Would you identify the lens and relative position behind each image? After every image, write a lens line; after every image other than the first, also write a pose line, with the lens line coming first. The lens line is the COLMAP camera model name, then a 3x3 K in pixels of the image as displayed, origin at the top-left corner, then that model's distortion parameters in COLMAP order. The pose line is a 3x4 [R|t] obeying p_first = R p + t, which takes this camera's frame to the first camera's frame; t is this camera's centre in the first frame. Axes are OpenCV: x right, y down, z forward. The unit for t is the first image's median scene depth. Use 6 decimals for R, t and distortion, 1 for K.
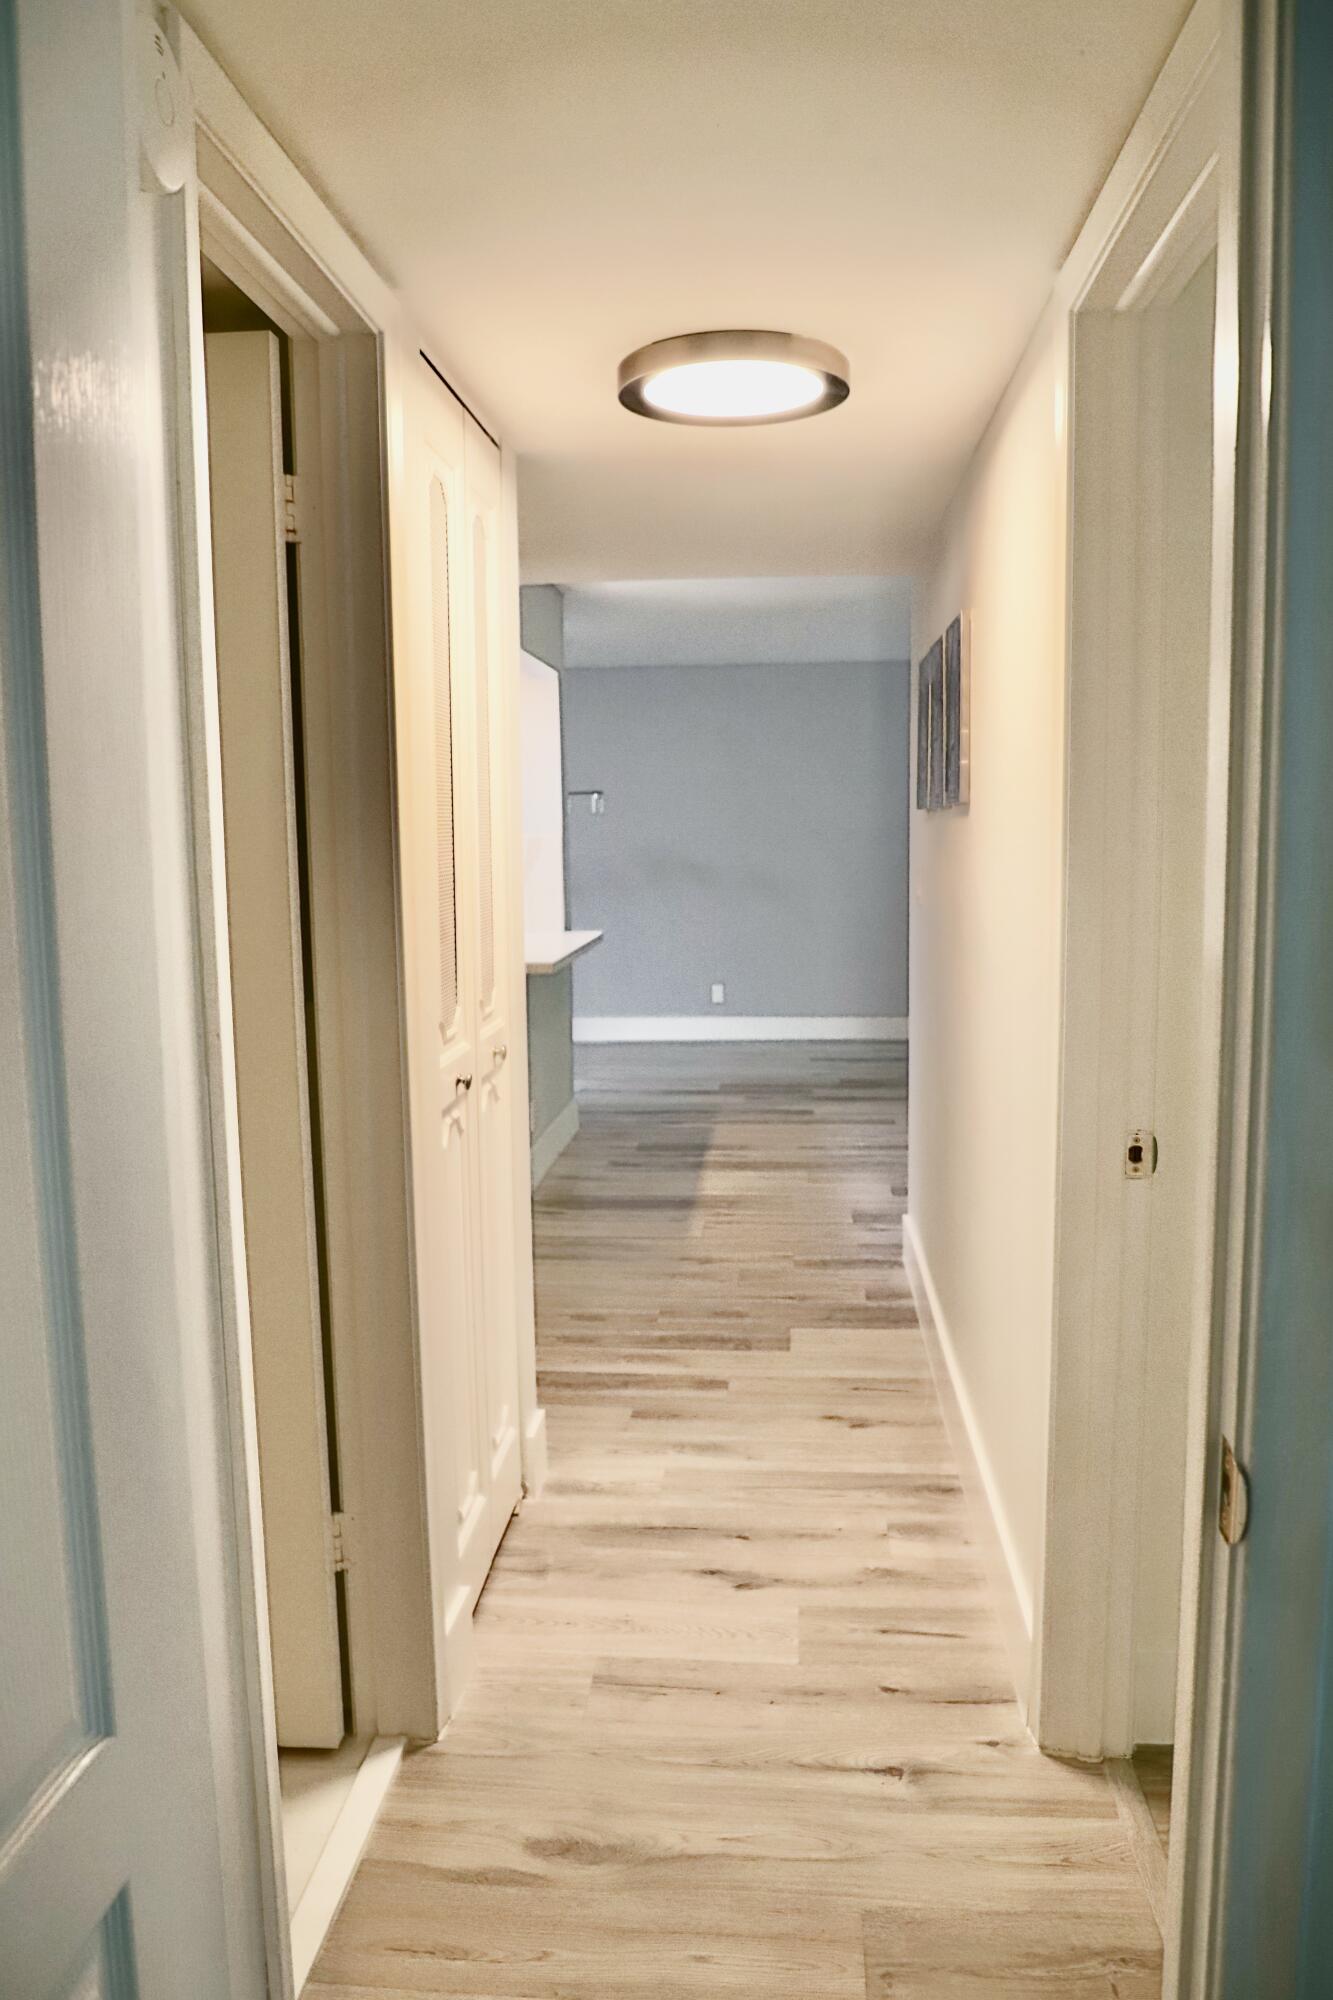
lens RADIAL K [[1428.8, 0, 666.5], [0, 1428.8, 1000.0], [0, 0, 1]] dist [-0.041565, -0.001227]
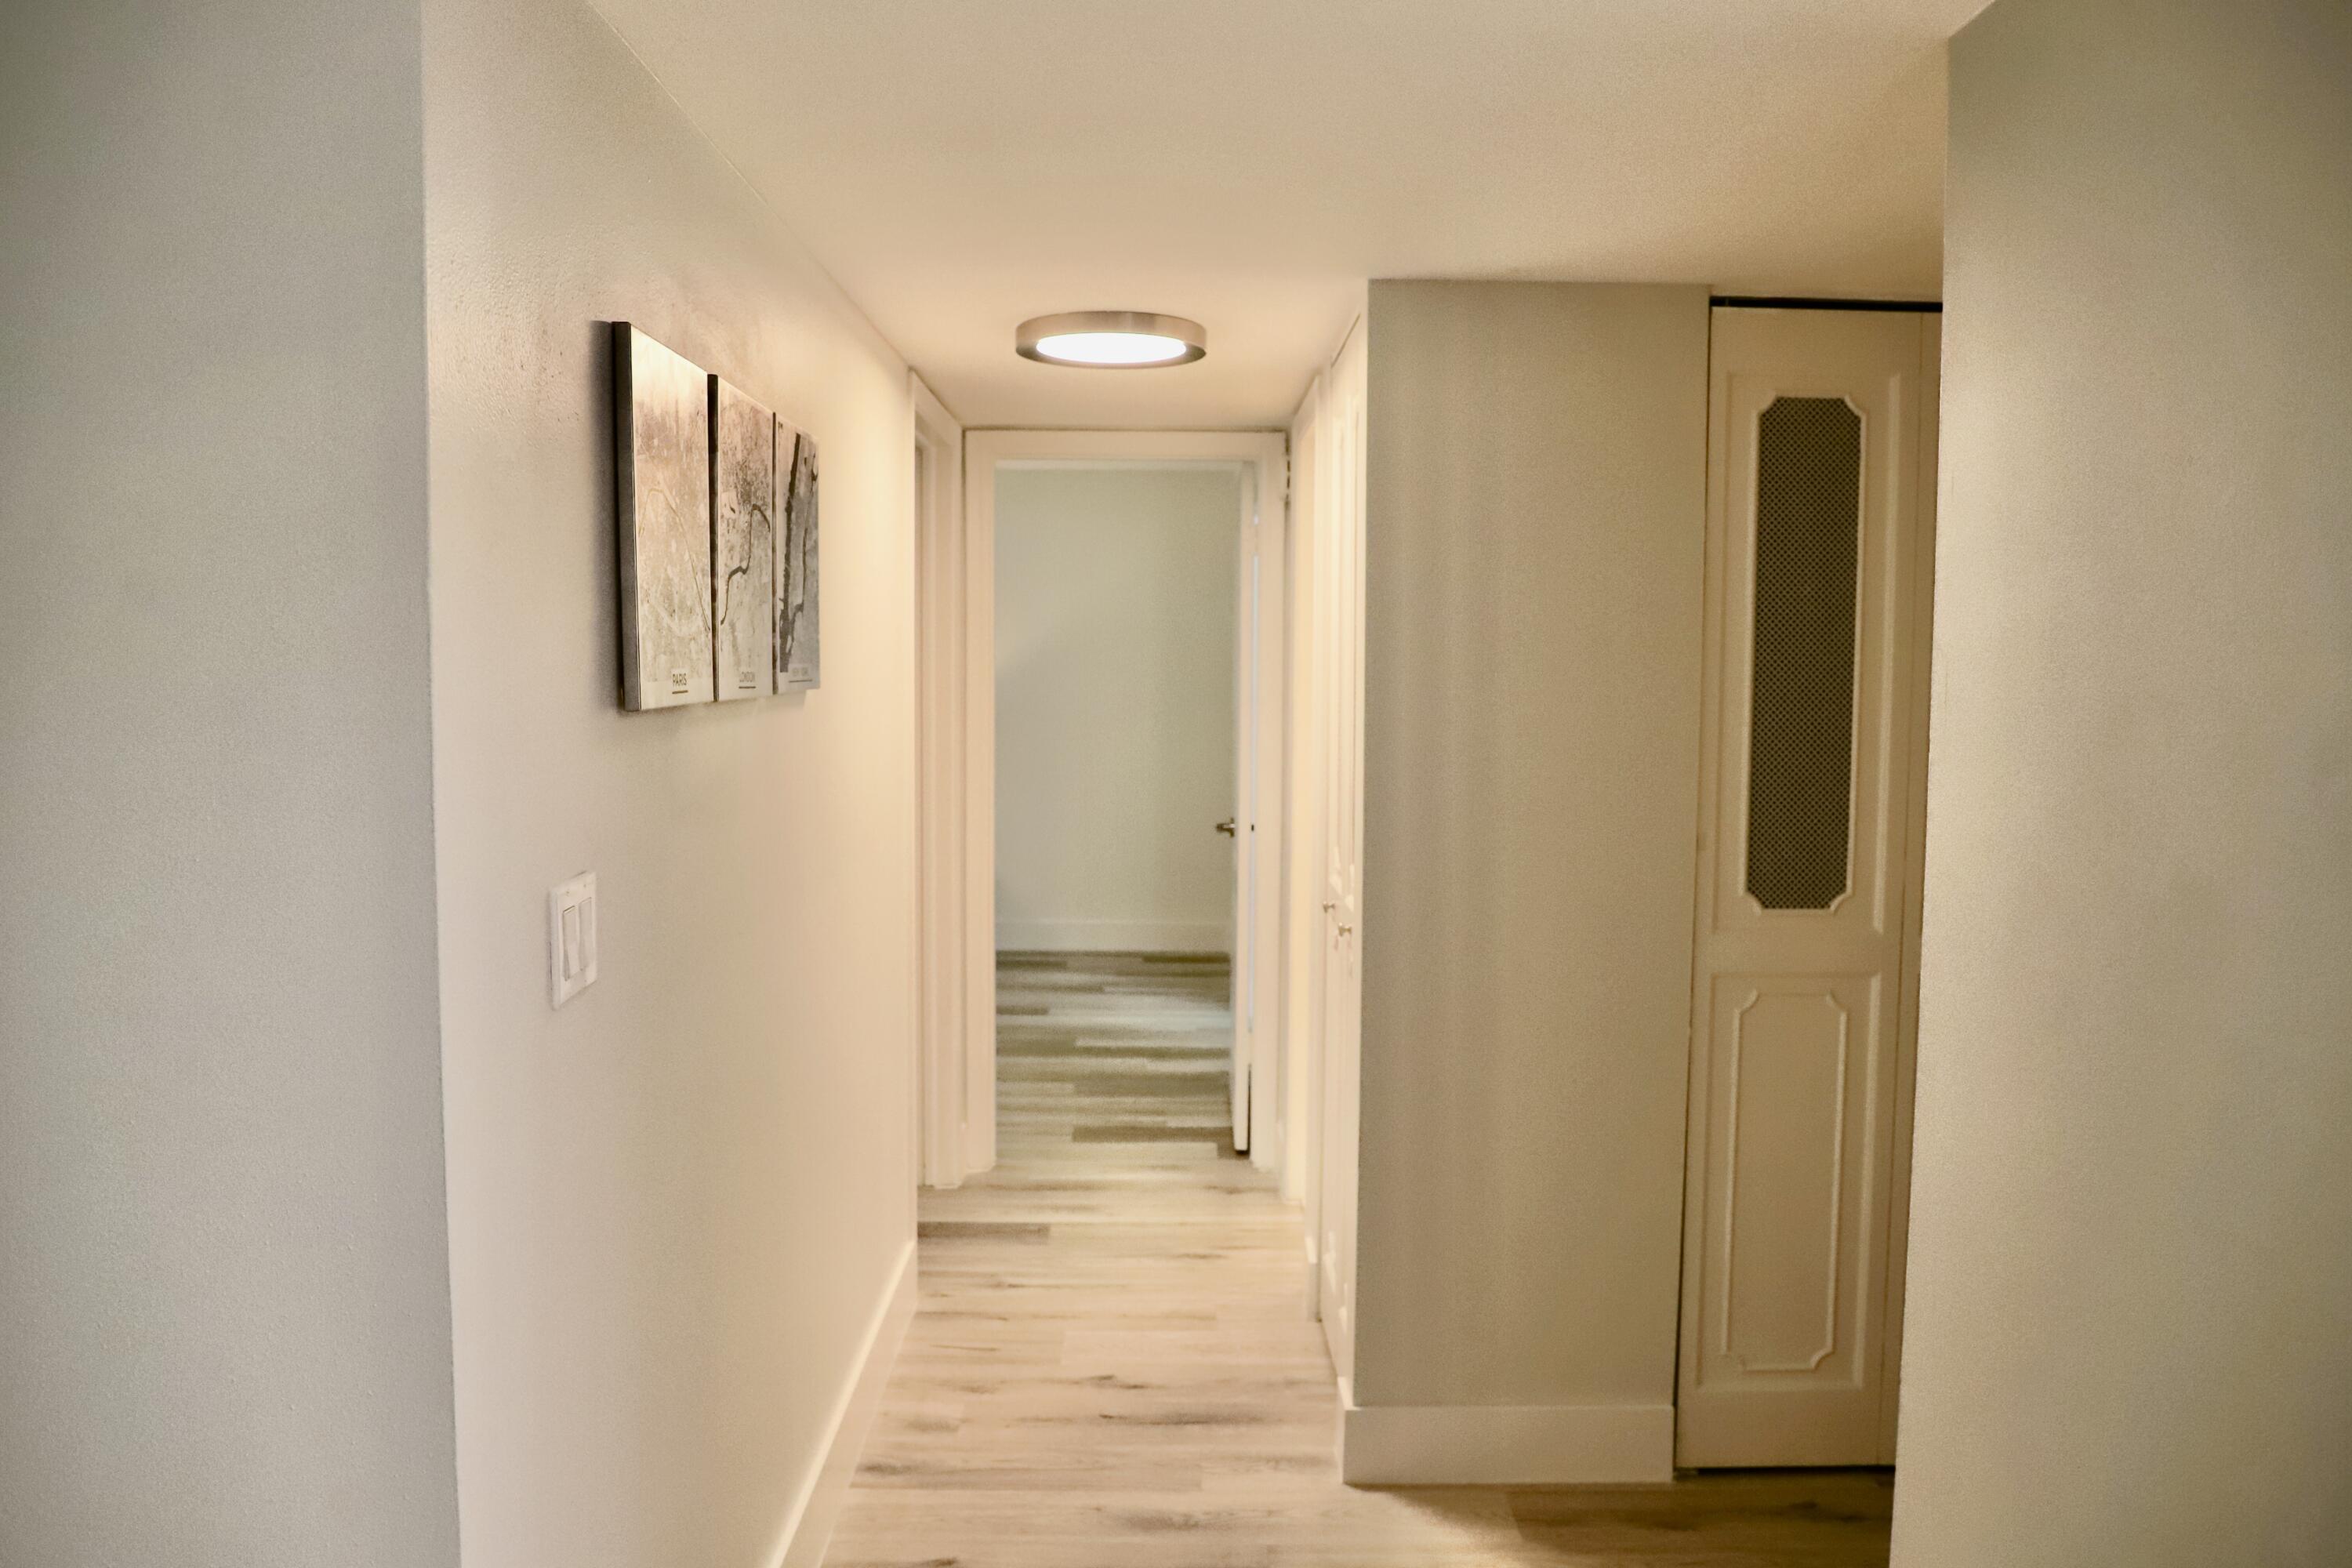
lens RADIAL K [[1680.2, 0, 1176.0], [0, 1680.2, 784.0], [0, 0, 1]] dist [-0.041565, -0.001227]
pose [[-0.995570, 0.014488, -0.092904, 0.099523], [-0.004031, 0.980573, 0.196115, -0.265859], [0.093940, 0.195621, -0.976170, 1.899873]]
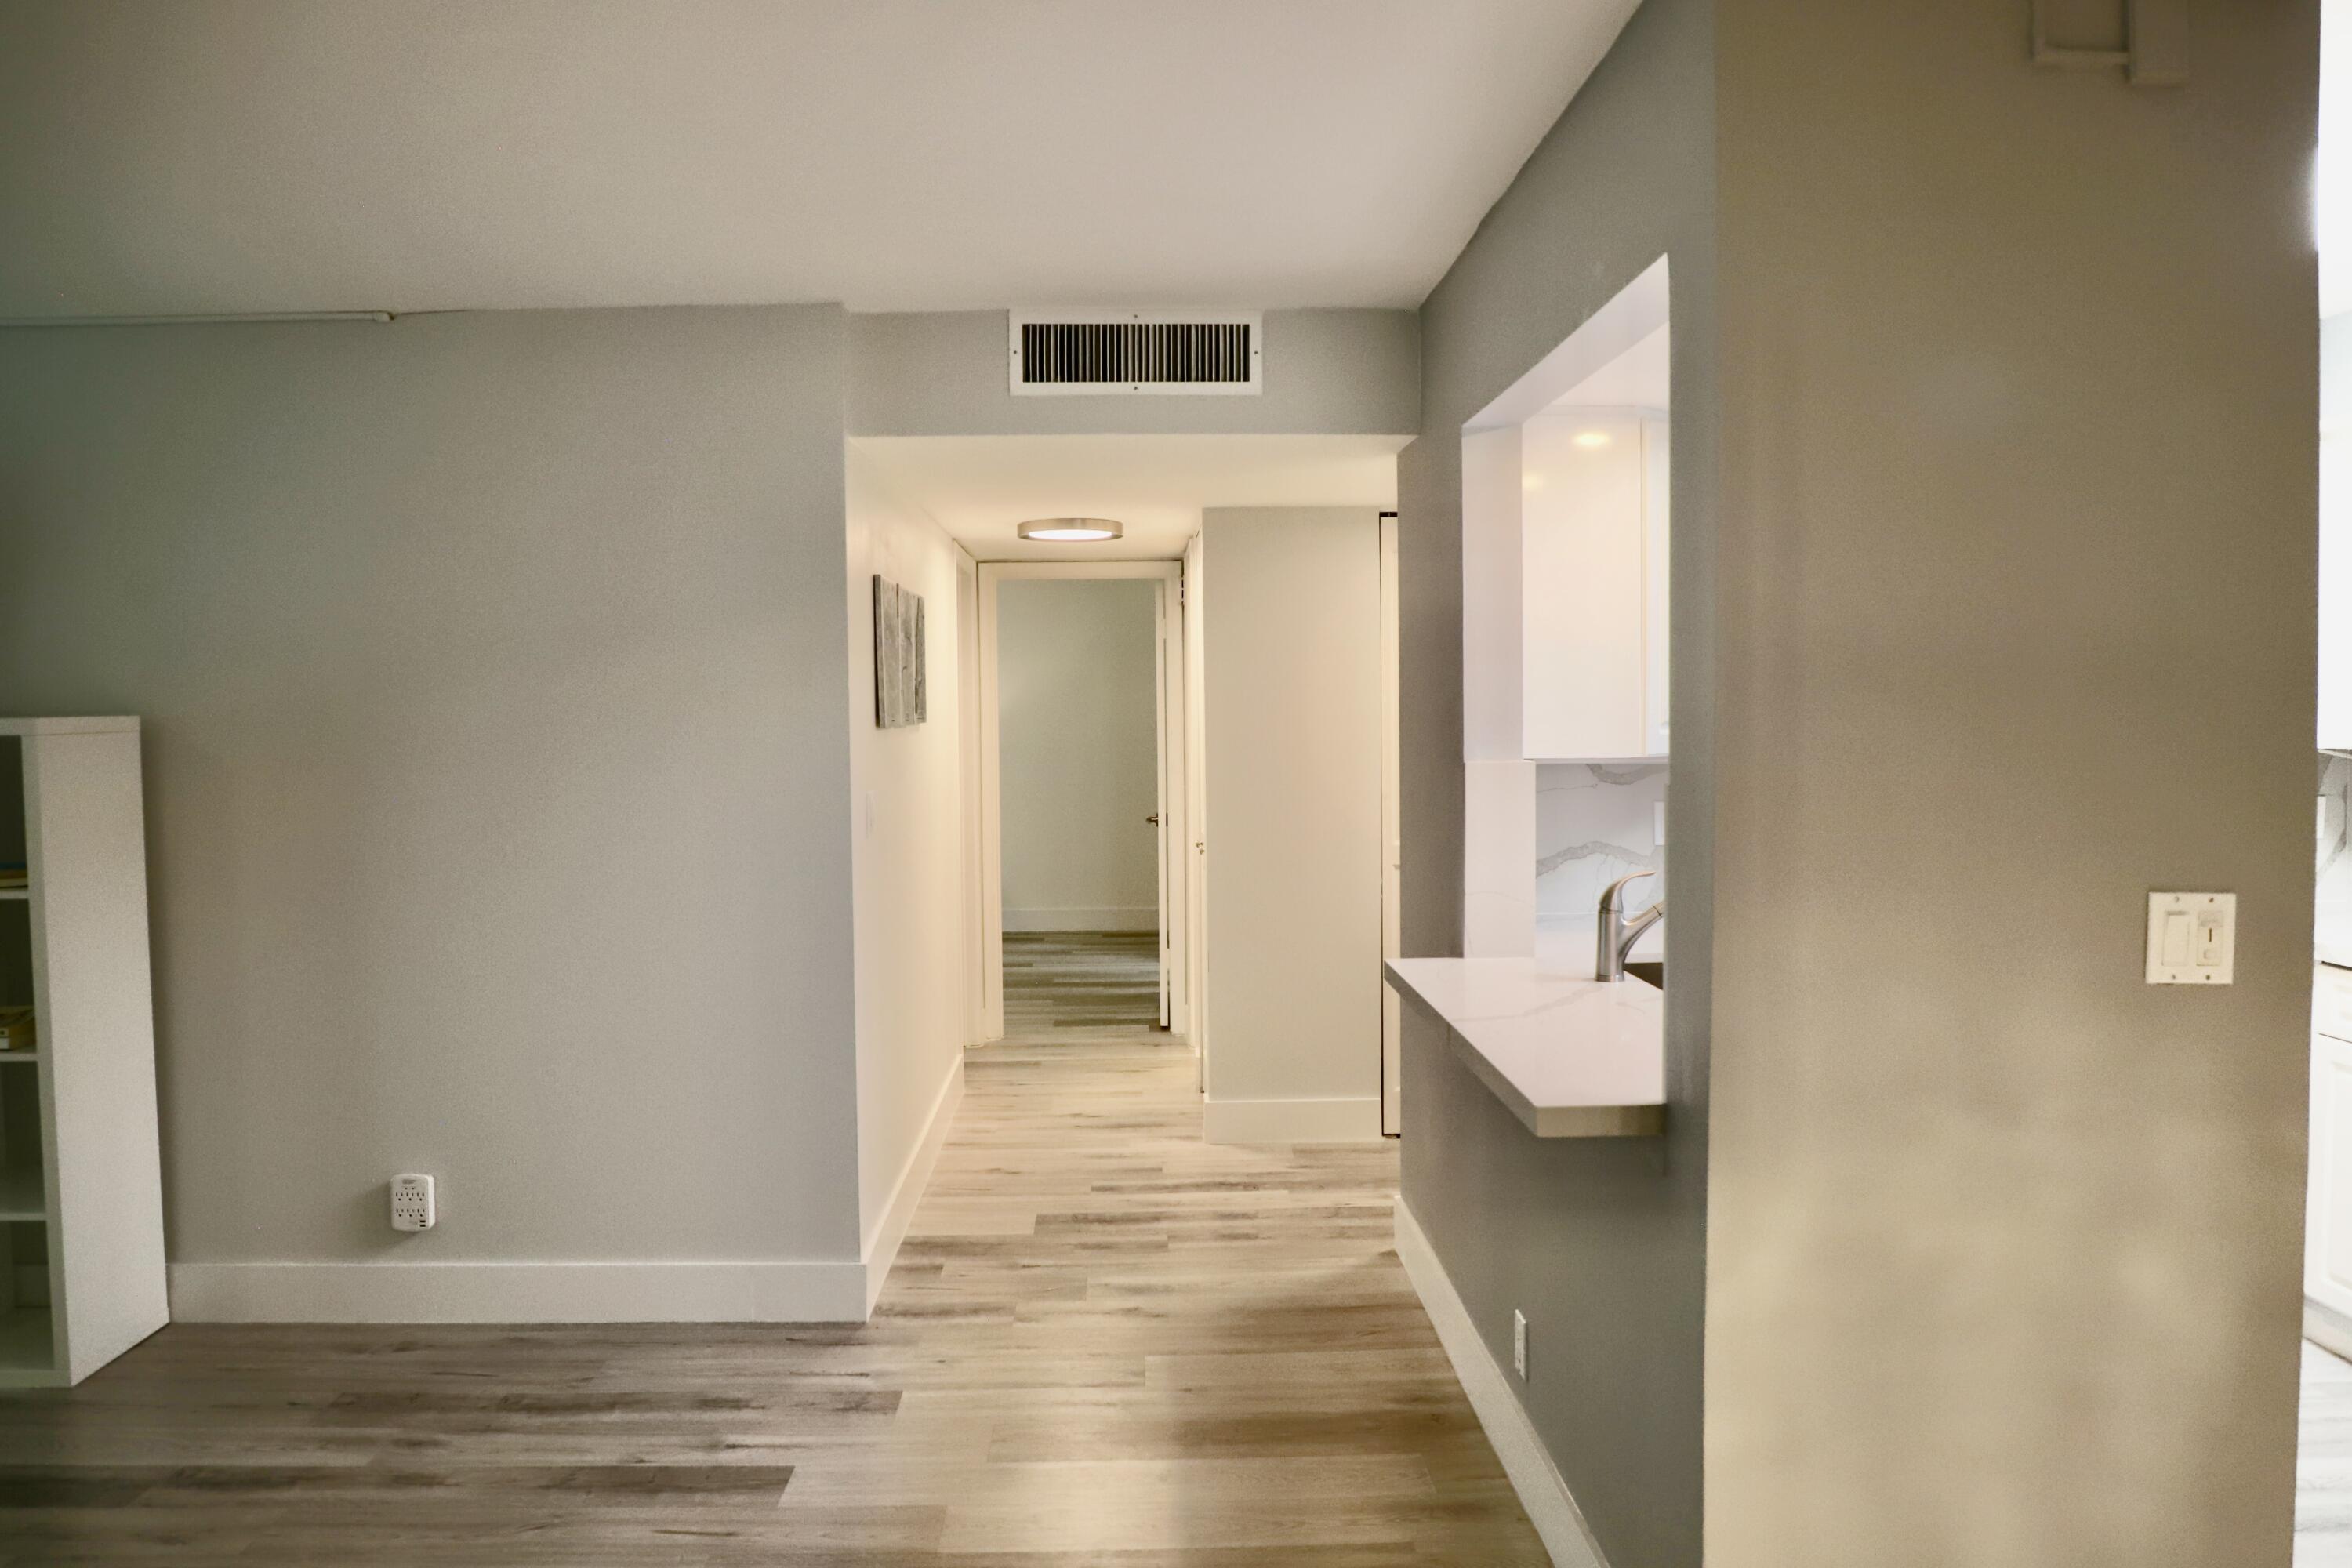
lens RADIAL K [[1680.2, 0, 1176.0], [0, 1680.2, 784.0], [0, 0, 1]] dist [-0.041565, -0.001227]
pose [[-0.992976, 0.030543, -0.114306, 0.147301], [0.011276, 0.986138, 0.165546, -0.366179], [0.117778, 0.163094, -0.979555, 2.780056]]
